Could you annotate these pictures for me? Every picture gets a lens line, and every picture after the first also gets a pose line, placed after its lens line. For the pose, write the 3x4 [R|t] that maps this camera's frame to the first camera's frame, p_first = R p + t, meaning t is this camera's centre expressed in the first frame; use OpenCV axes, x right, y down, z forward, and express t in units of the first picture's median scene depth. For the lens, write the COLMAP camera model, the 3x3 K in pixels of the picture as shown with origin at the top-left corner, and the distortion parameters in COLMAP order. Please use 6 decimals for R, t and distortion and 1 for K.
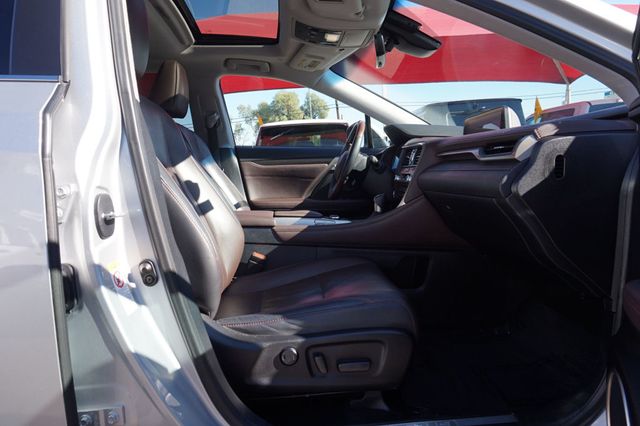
lens RADIAL K [[436.8, 0, 321.2], [0, 436.8, 213.9], [0, 0, 1]] dist [-0.014806, 0.000540]
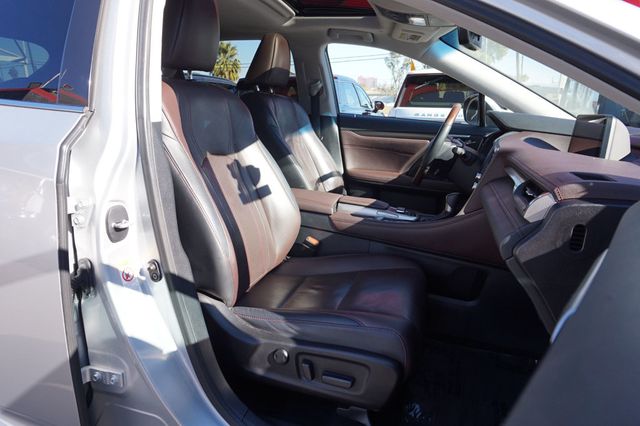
lens RADIAL K [[436.8, 0, 321.2], [0, 436.8, 213.9], [0, 0, 1]] dist [-0.014806, 0.000540]
pose [[0.929802, 0.156223, -0.333261, 0.327605], [-0.106028, 0.980757, 0.163930, -0.214069], [0.352458, -0.117088, 0.928474, 0.059435]]
